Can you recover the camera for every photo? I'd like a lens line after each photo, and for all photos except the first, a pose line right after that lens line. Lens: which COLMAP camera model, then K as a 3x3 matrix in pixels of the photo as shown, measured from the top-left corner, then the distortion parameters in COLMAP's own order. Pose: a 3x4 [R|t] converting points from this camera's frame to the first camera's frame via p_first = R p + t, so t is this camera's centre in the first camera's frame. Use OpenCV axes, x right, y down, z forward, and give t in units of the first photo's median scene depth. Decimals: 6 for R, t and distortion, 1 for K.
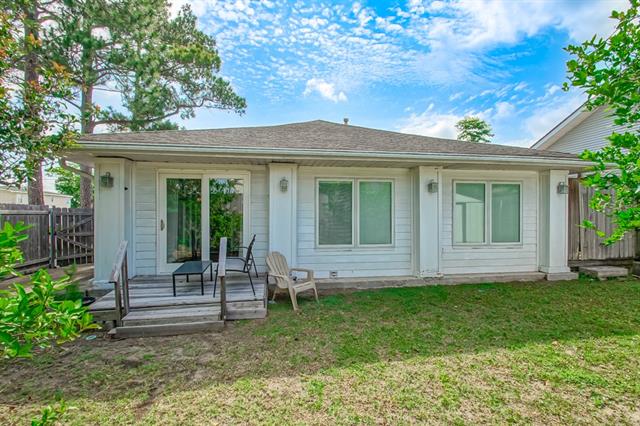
lens RADIAL K [[294.7, 0, 319.9], [0, 294.7, 213.4], [0, 0, 1]] dist [-0.021778, -0.005283]
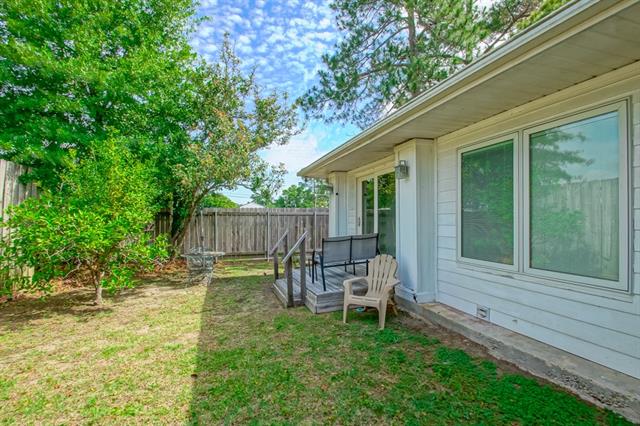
lens RADIAL K [[294.7, 0, 319.9], [0, 294.7, 216.8], [0, 0, 1]] dist [-0.021778, -0.005283]
pose [[0.146351, -0.007643, -0.989203, 0.558021], [0.002069, 0.999970, -0.007420, 0.027202], [0.989231, -0.000961, 0.146362, 0.619330]]
